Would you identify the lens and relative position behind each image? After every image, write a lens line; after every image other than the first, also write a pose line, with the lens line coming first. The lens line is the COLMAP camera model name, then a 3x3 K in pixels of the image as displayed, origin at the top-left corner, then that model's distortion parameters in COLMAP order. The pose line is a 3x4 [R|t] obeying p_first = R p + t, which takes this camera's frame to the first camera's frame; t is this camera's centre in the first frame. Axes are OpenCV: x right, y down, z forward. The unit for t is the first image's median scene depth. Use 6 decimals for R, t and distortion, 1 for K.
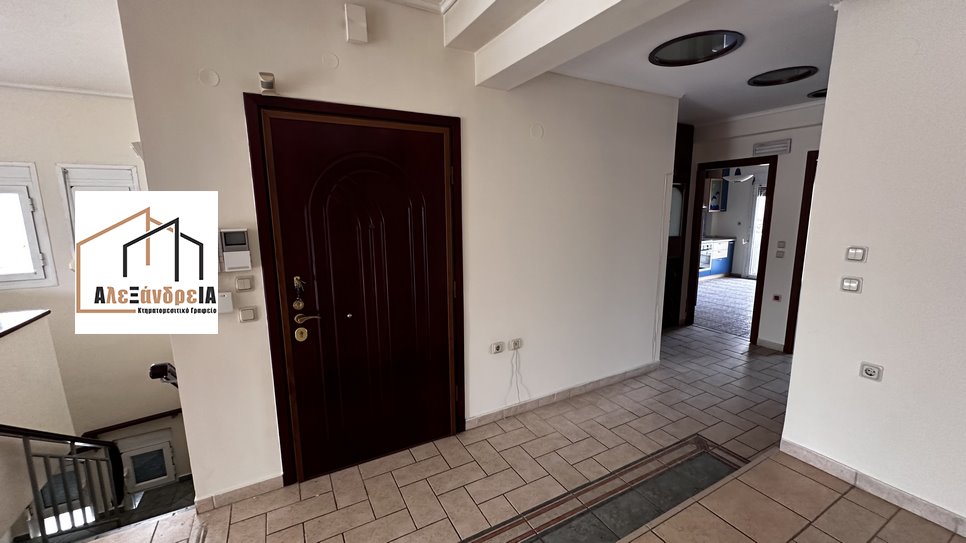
lens RADIAL K [[383.4, 0, 483.0], [0, 383.4, 271.5], [0, 0, 1]] dist [-0.000898, -0.000310]
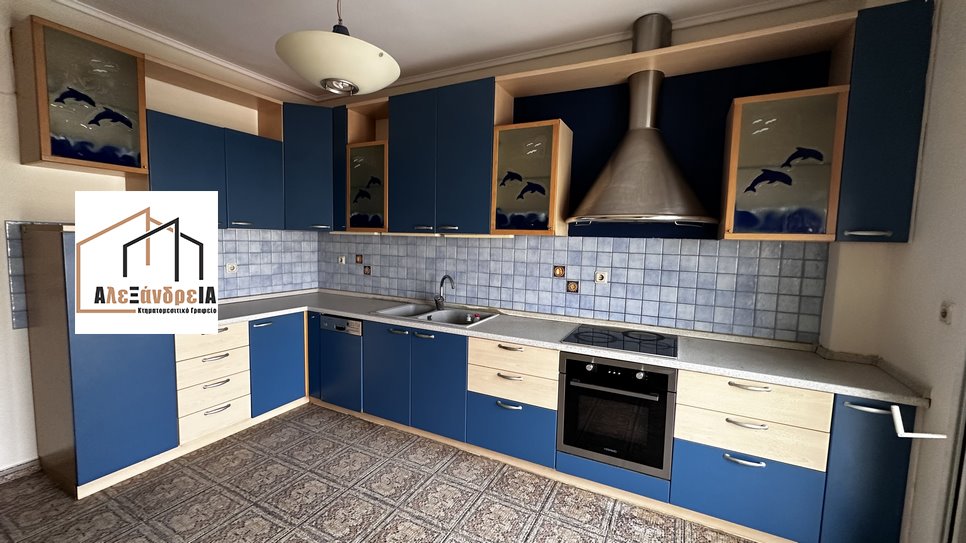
lens RADIAL K [[383.4, 0, 483.0], [0, 383.4, 271.5], [0, 0, 1]] dist [-0.000898, -0.000310]
pose [[0.558838, 0.090328, -0.824343, 0.690895], [-0.168095, 0.985753, -0.005940, -0.107865], [0.812061, 0.141888, 0.566060, 0.733941]]
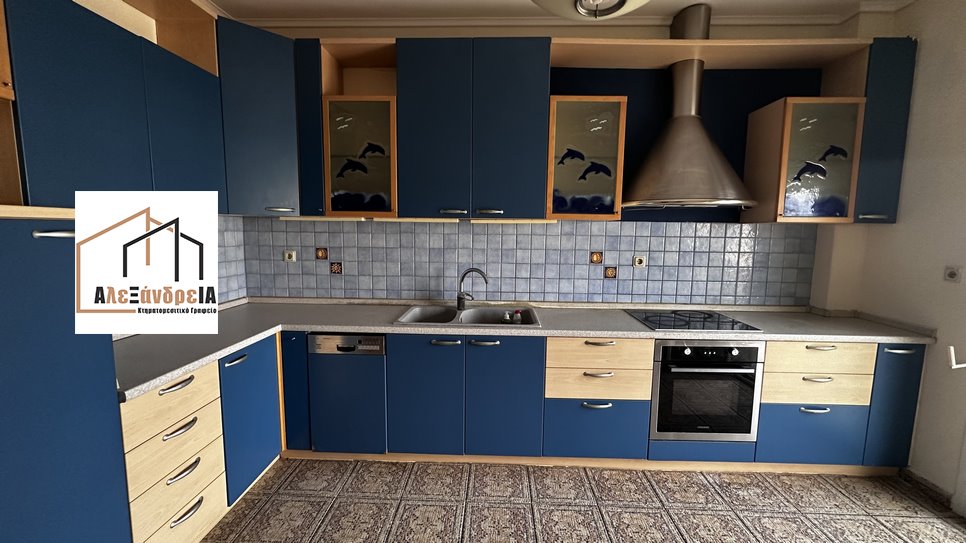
lens RADIAL K [[383.4, 0, 483.0], [0, 383.4, 271.5], [0, 0, 1]] dist [-0.000898, -0.000310]
pose [[0.860097, 0.075784, -0.504470, 0.540569], [-0.102951, 0.994343, -0.026152, -0.091719], [0.499634, 0.074429, 0.863033, 0.654934]]
